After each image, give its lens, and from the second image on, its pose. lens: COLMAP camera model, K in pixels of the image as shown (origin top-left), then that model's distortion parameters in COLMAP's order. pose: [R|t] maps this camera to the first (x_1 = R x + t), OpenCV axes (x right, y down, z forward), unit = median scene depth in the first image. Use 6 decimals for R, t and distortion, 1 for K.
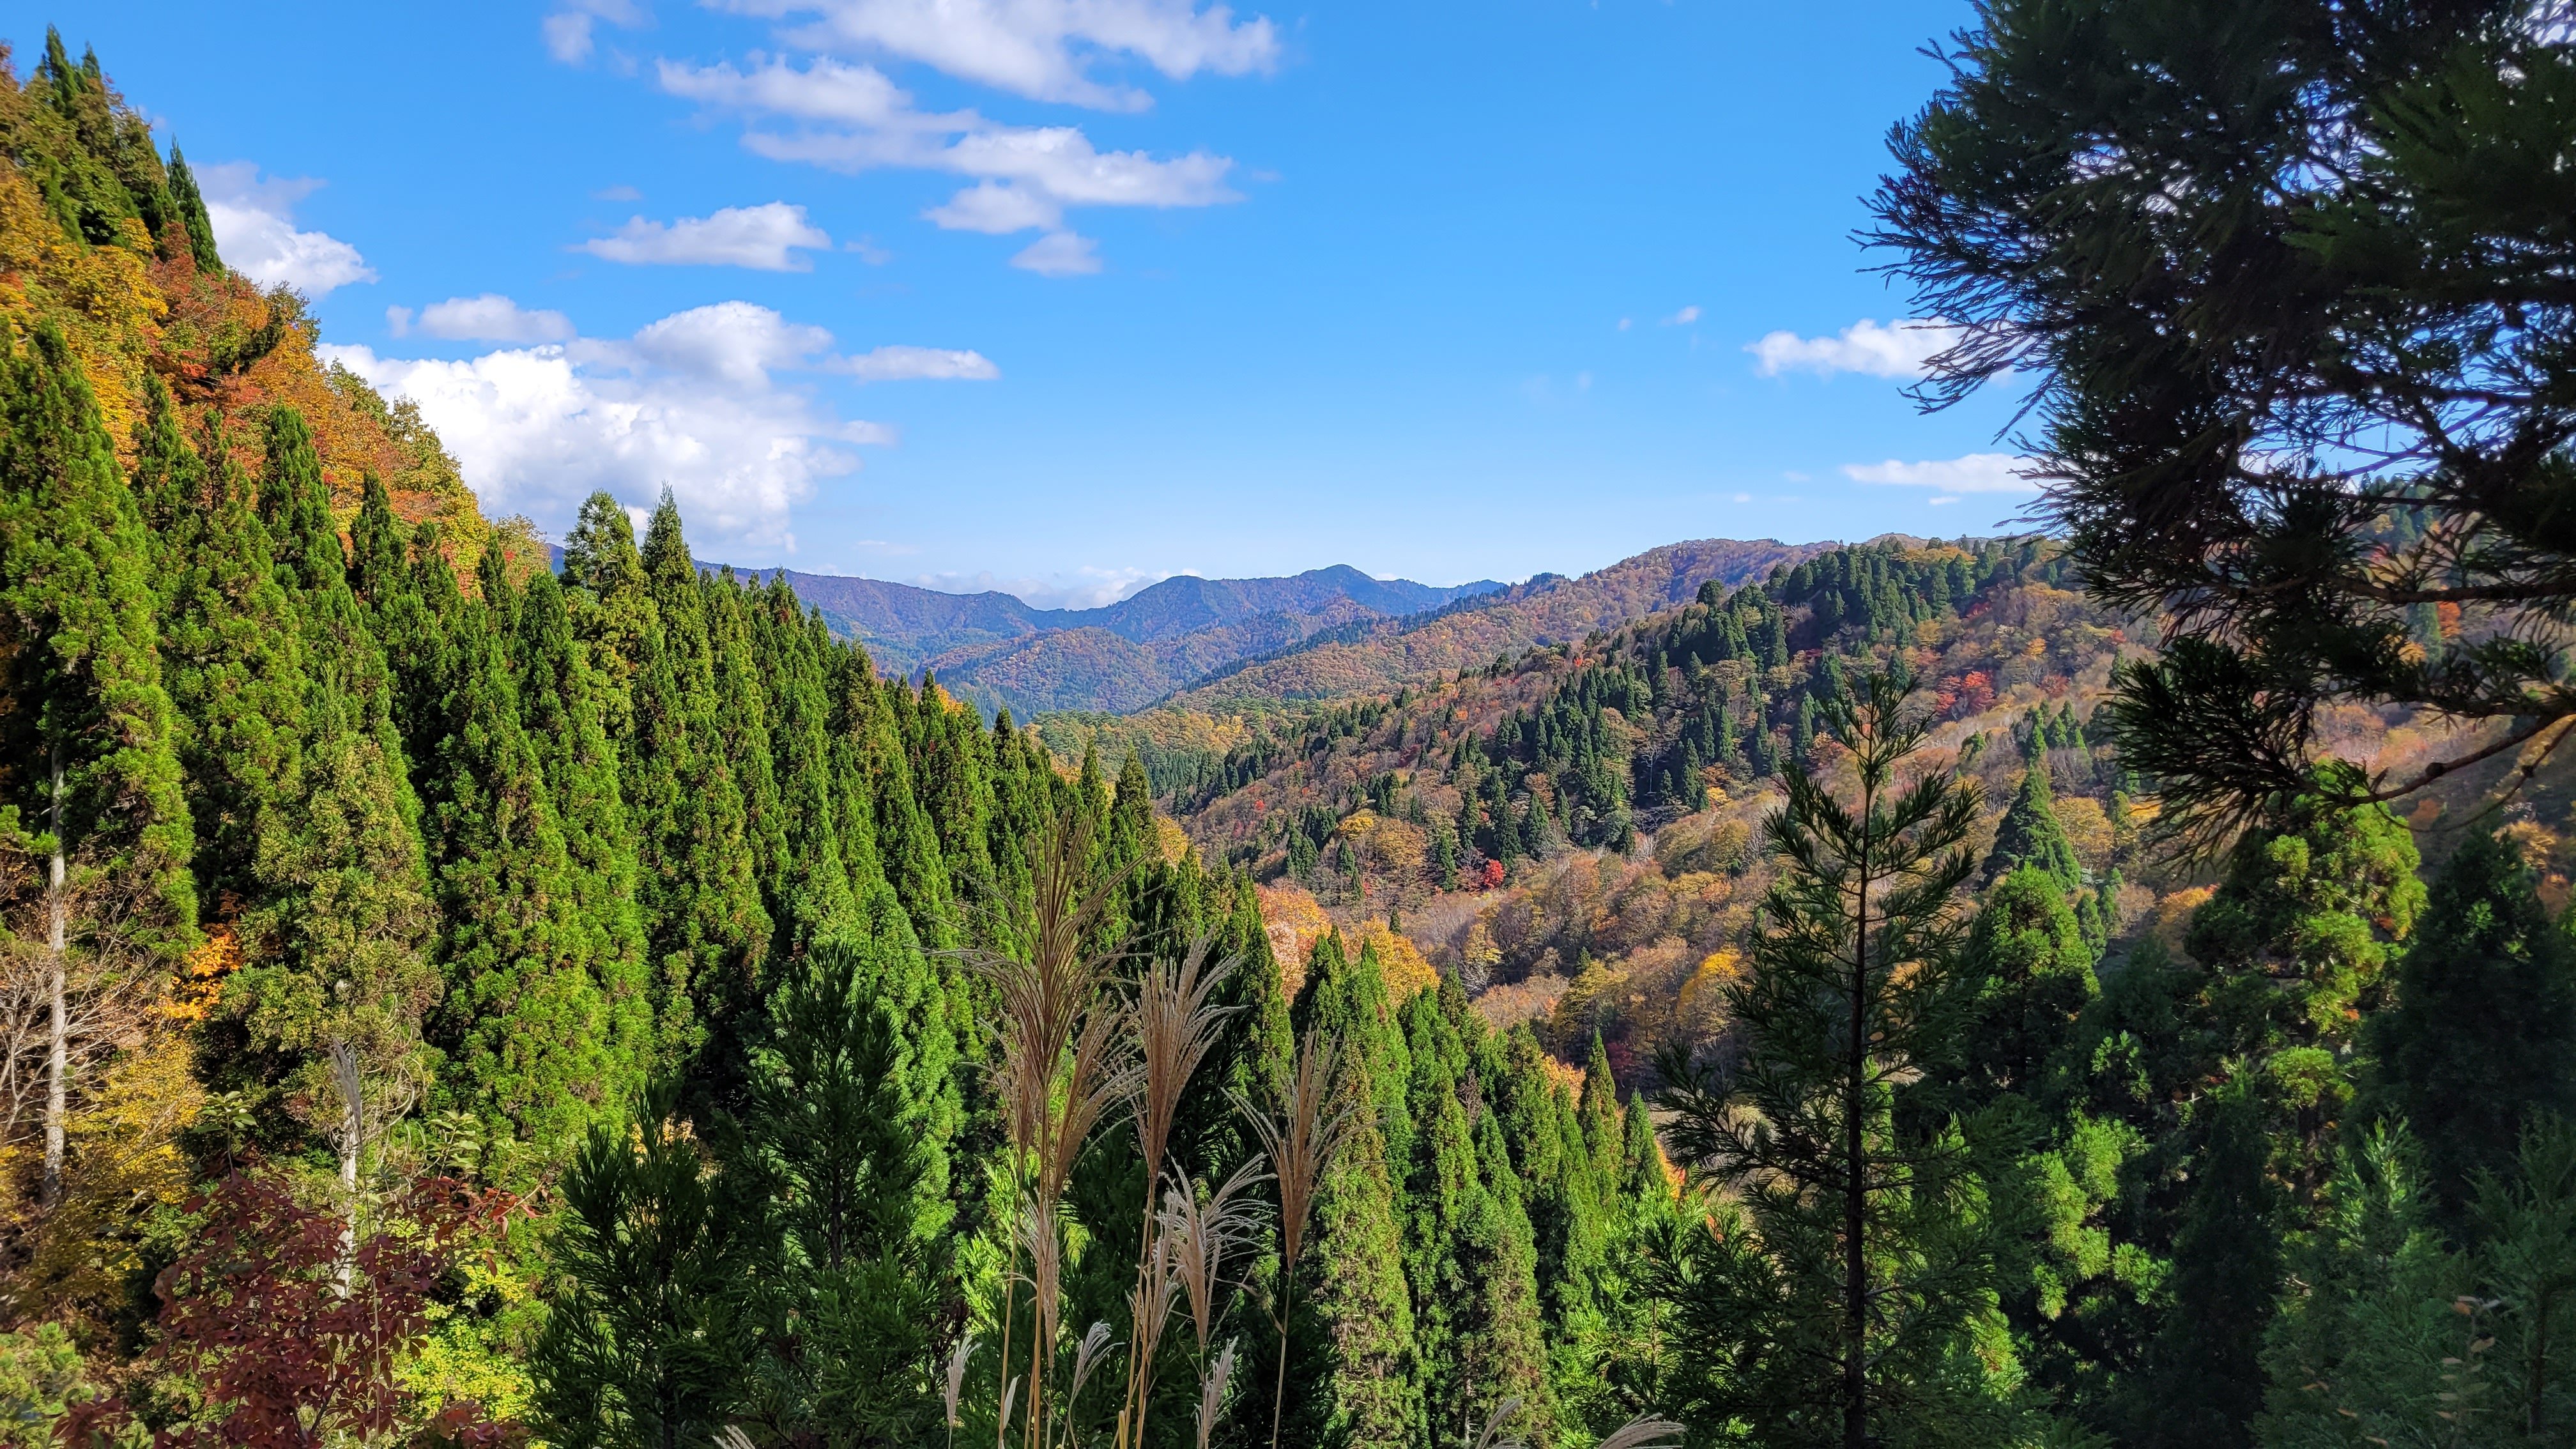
lens RADIAL K [[1953.1, 0, 1288.0], [0, 1953.1, 724.5], [0, 0, 1]] dist [0.047962, -0.021216]
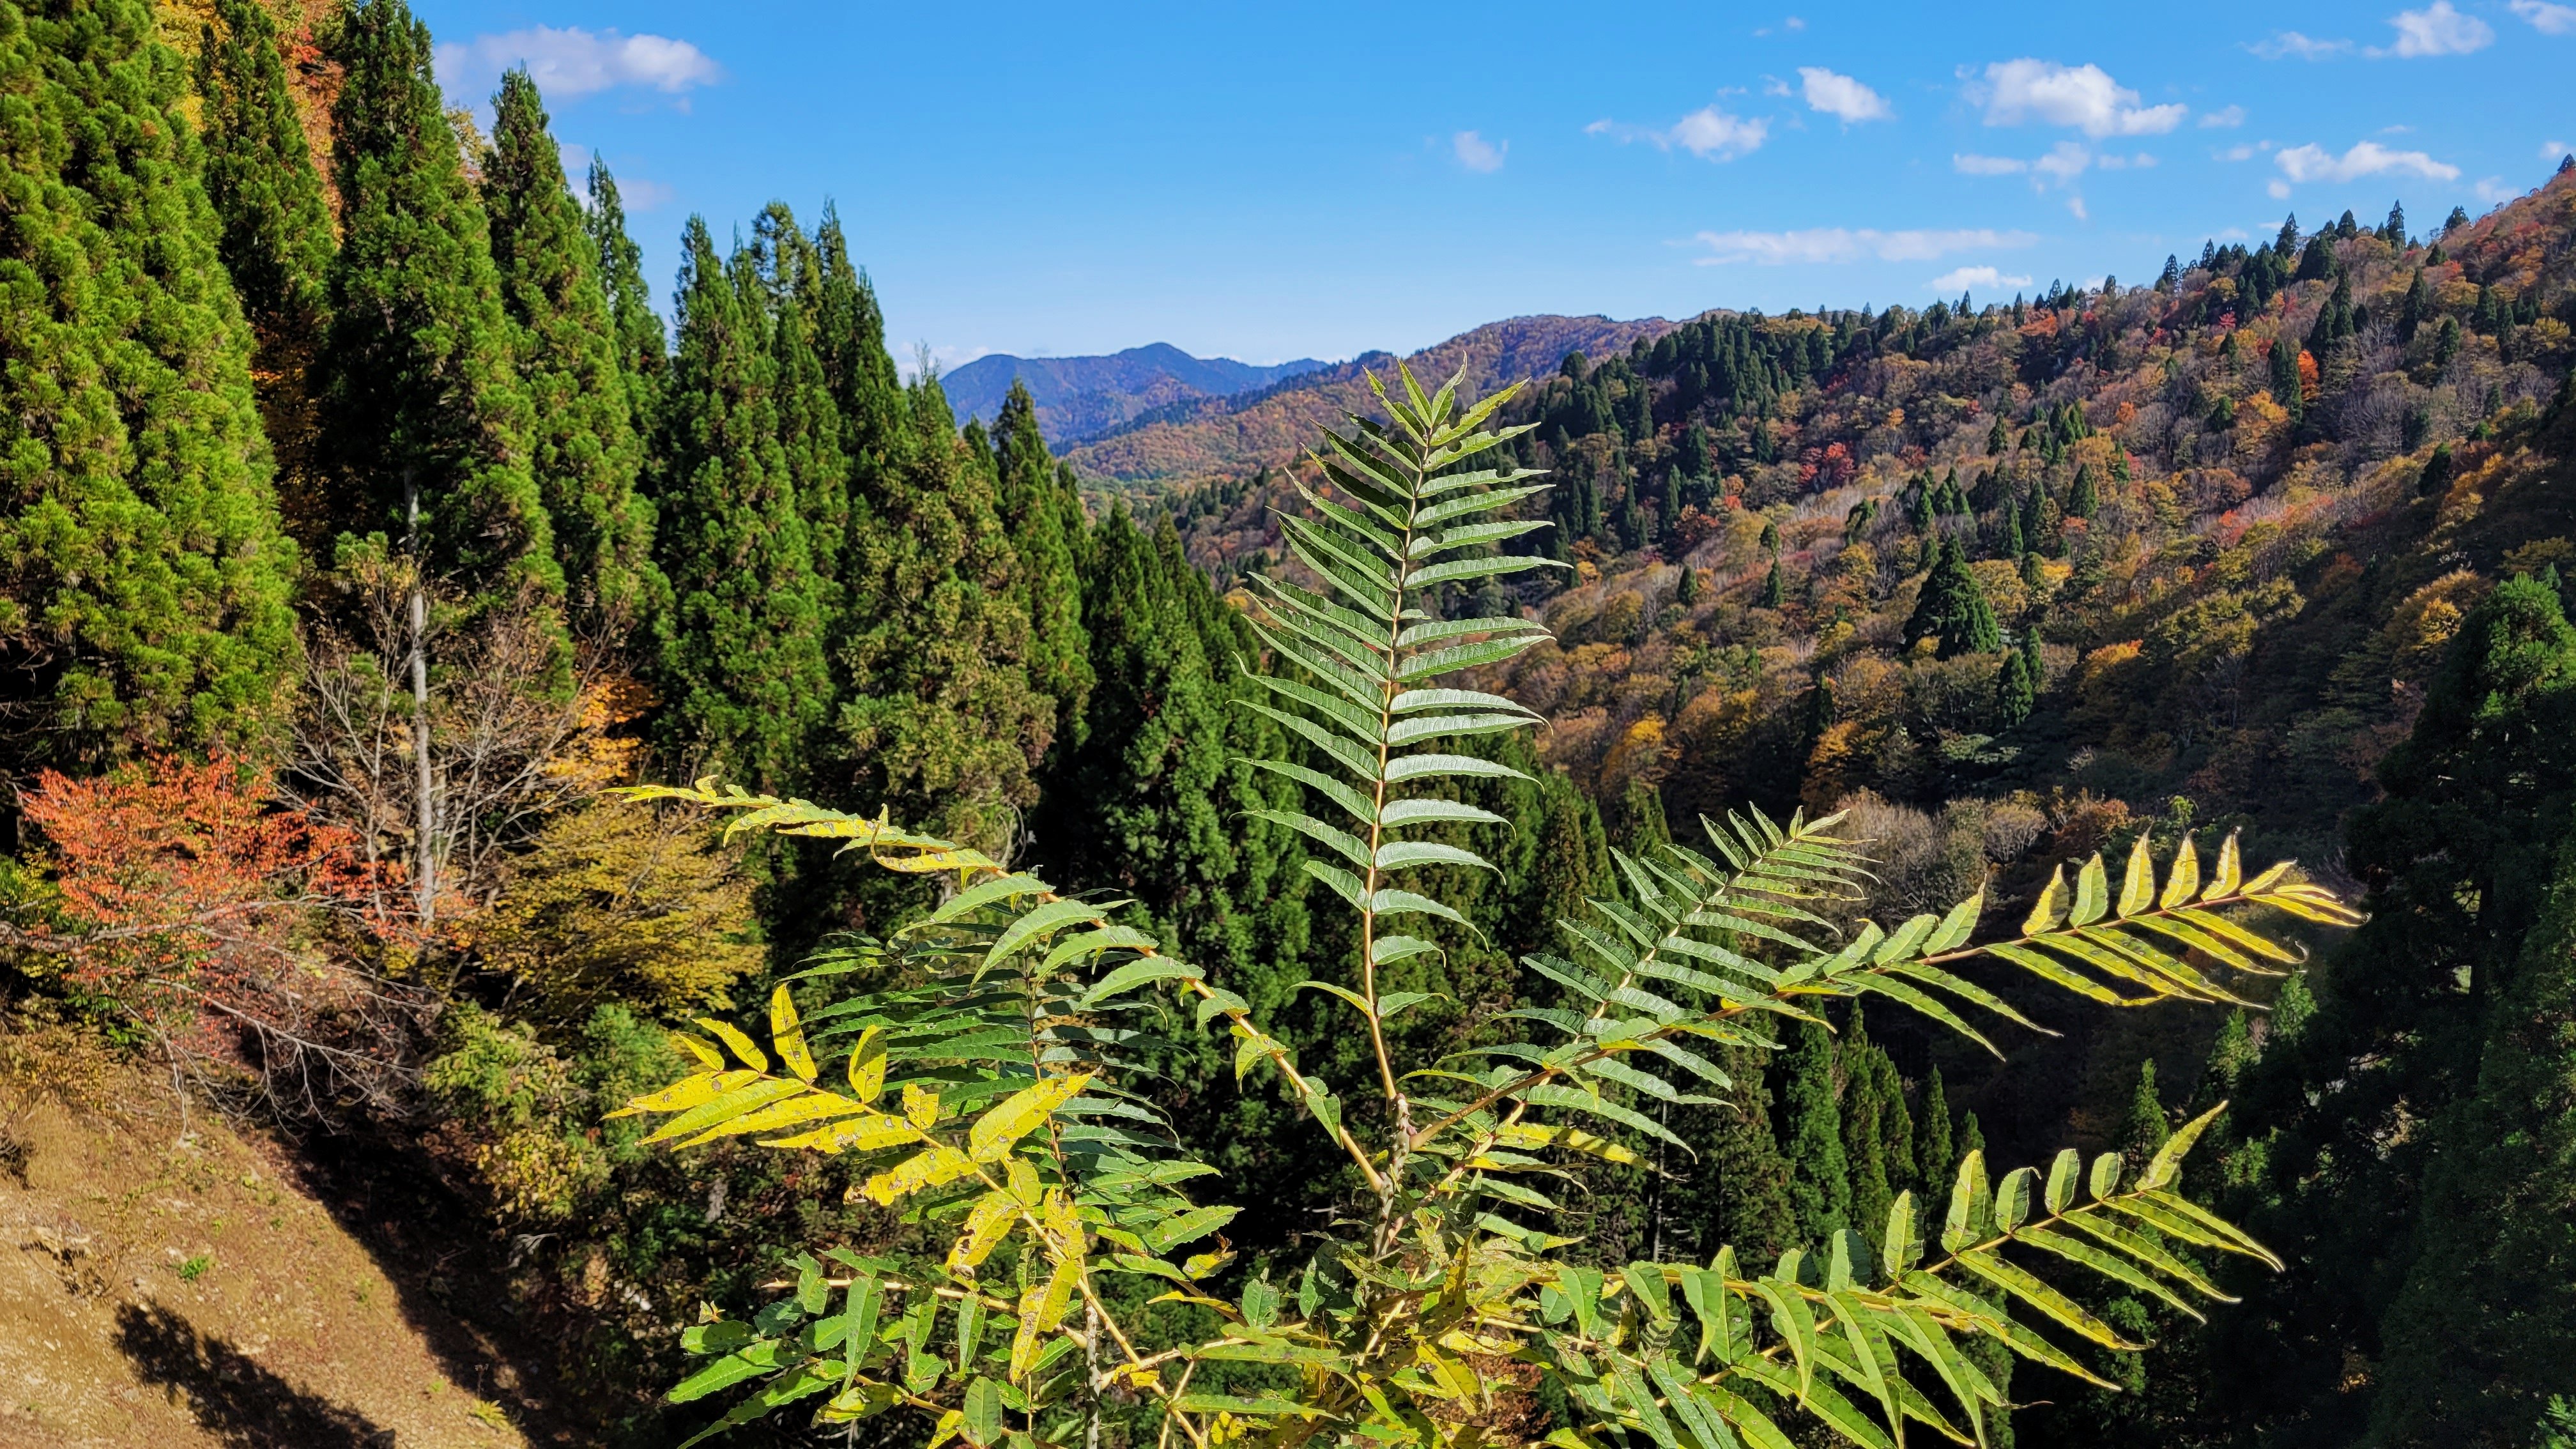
lens RADIAL K [[1953.1, 0, 1288.0], [0, 1953.1, 724.5], [0, 0, 1]] dist [0.047962, -0.021216]
pose [[0.994264, -0.021338, 0.104807, -0.187453], [0.009794, 0.993944, 0.109449, 0.018737], [-0.106508, -0.107795, 0.988451, 0.060370]]
